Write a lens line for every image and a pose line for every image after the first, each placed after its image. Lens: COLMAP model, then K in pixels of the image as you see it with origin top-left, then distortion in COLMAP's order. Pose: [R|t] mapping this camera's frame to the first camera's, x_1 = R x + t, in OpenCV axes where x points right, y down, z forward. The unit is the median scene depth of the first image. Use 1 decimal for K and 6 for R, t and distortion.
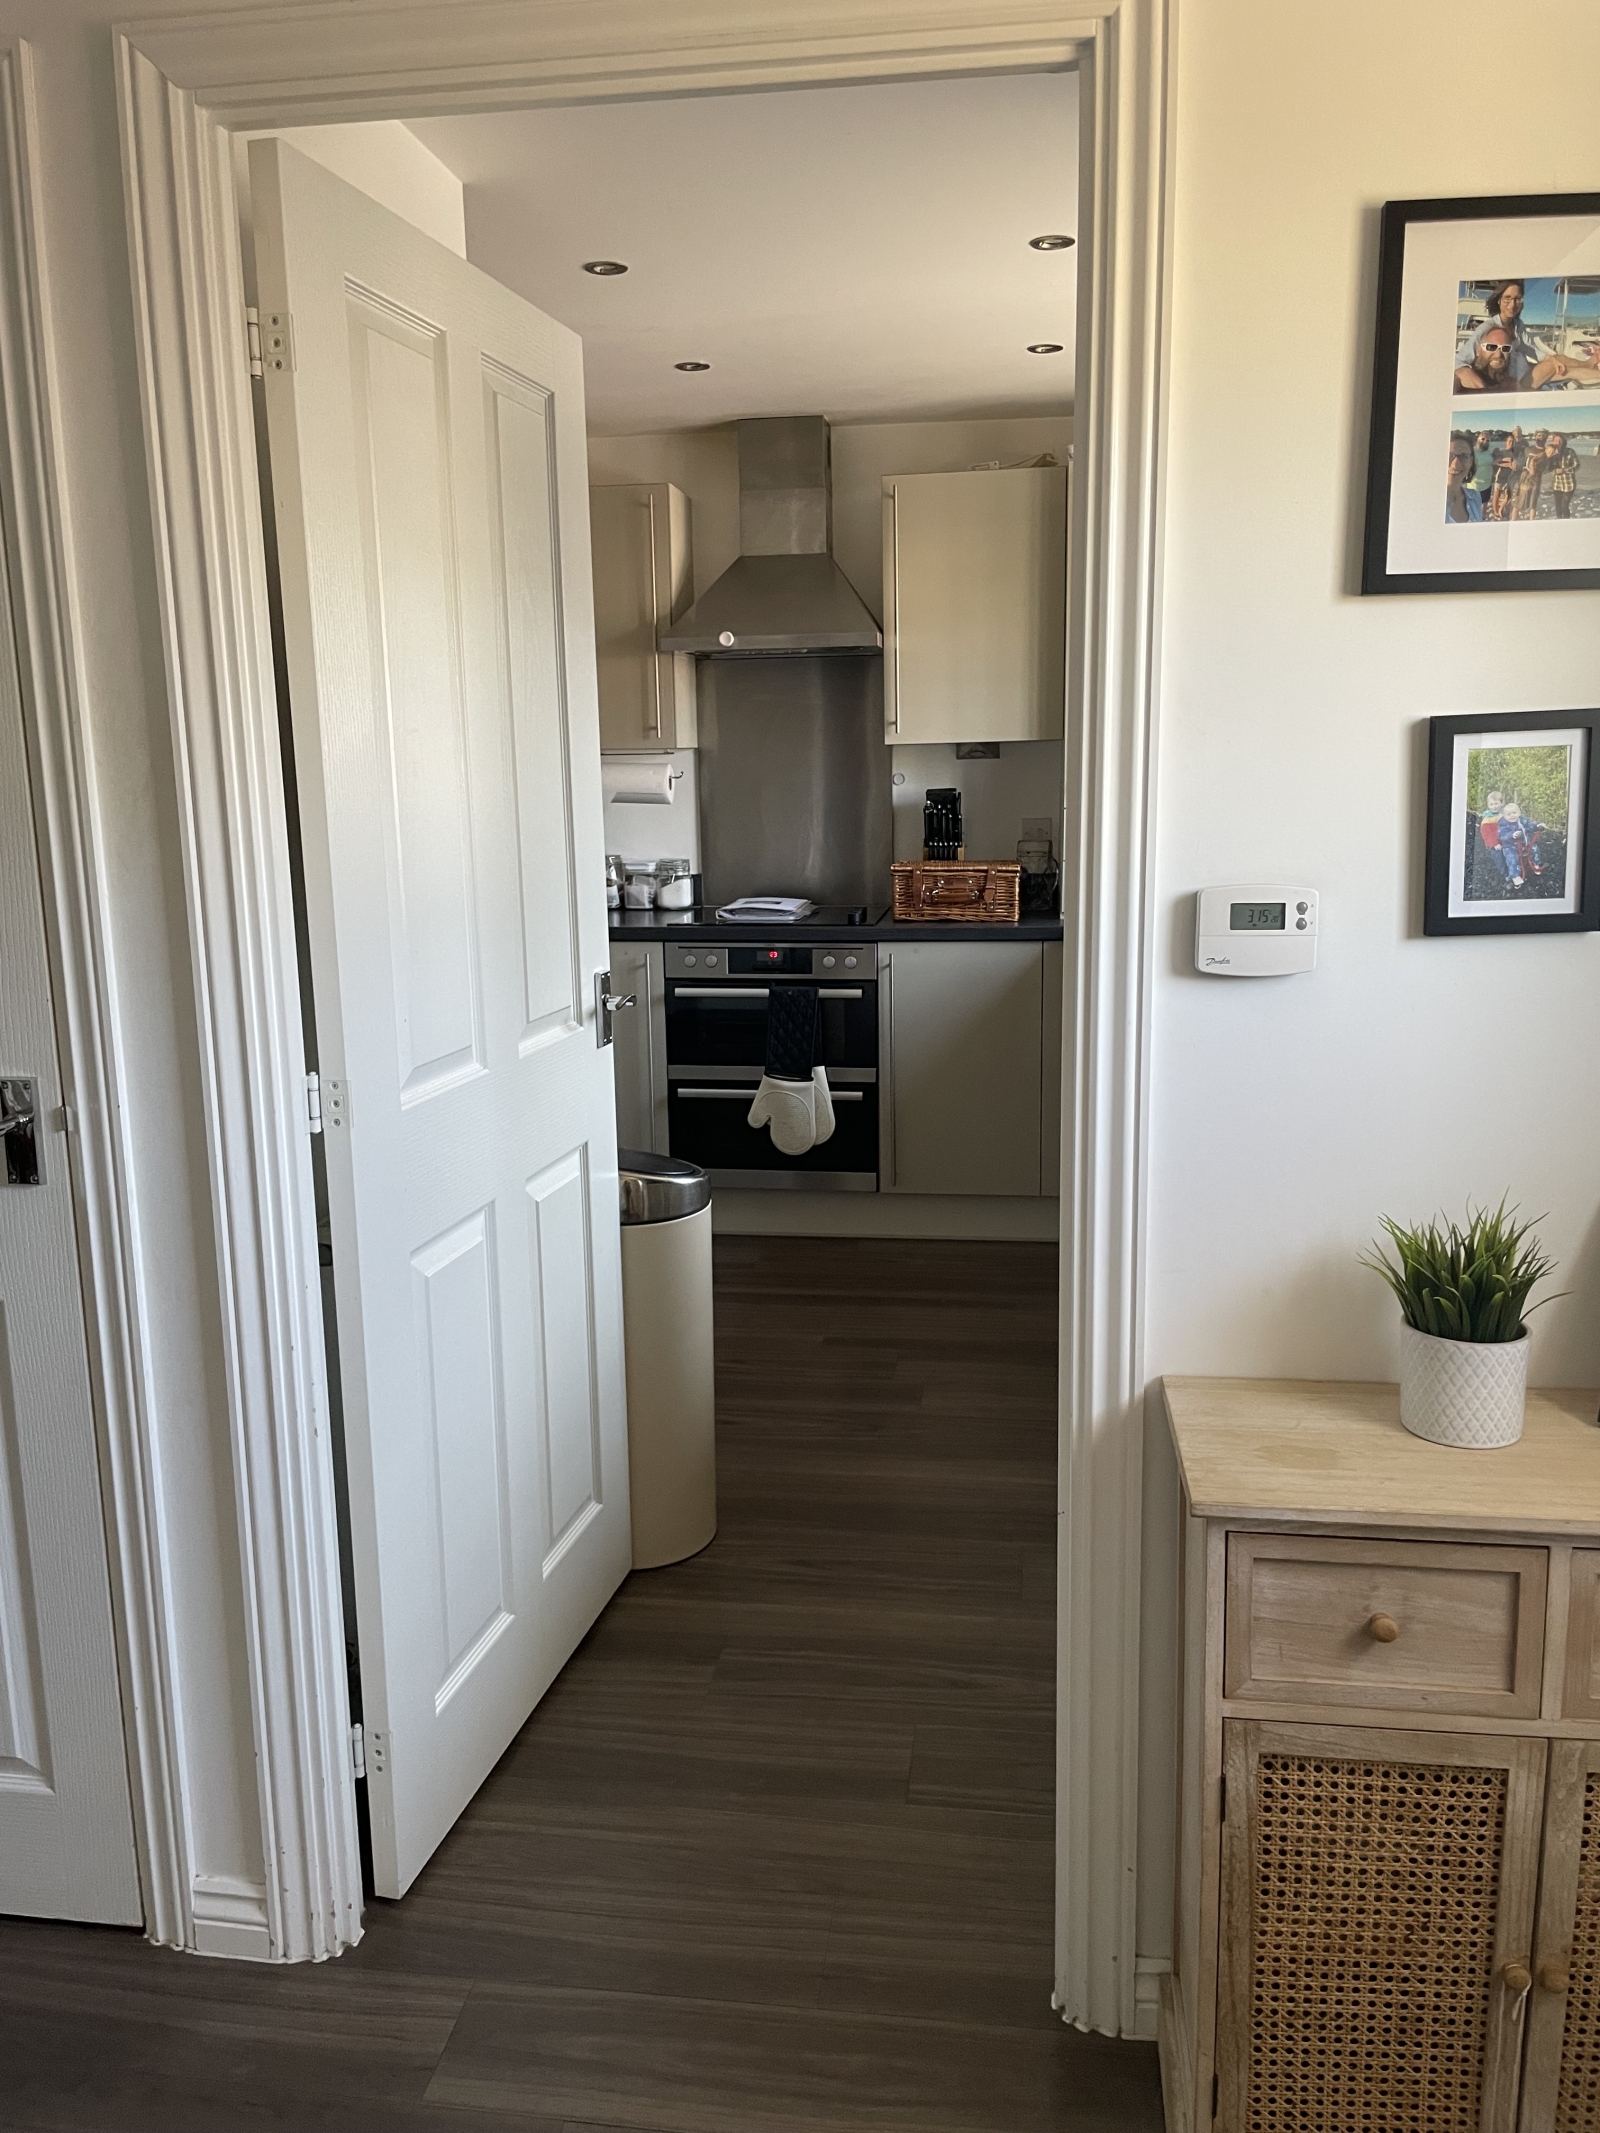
lens RADIAL K [[1630.2, 0, 785.1], [0, 1630.2, 1064.2], [0, 0, 1]] dist [0.100905, -0.142330]
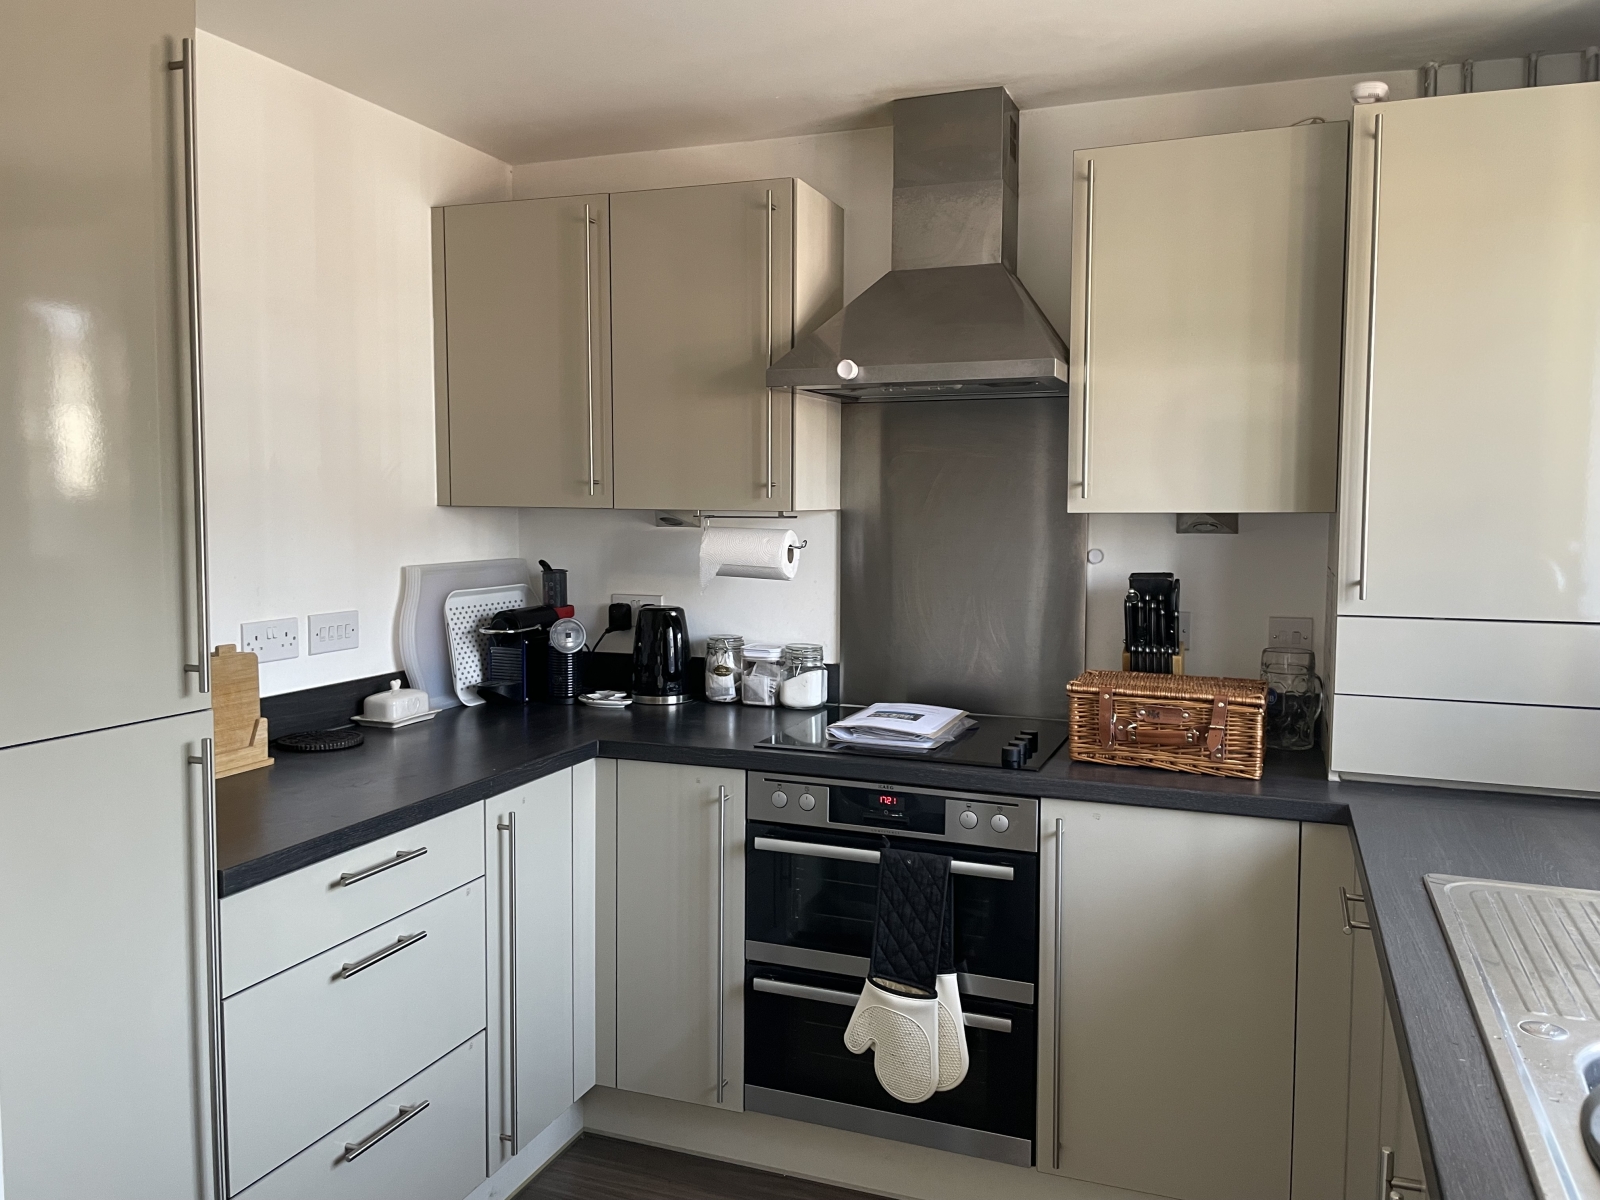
lens RADIAL K [[1222.9, 0, 806.3], [0, 1222.9, 593.2], [0, 0, 1]] dist [0.100905, -0.142330]
pose [[0.975404, 0.037160, -0.217271, 0.068977], [-0.060797, 0.992807, -0.103140, -0.099444], [0.211876, 0.113812, 0.970647, 0.464161]]
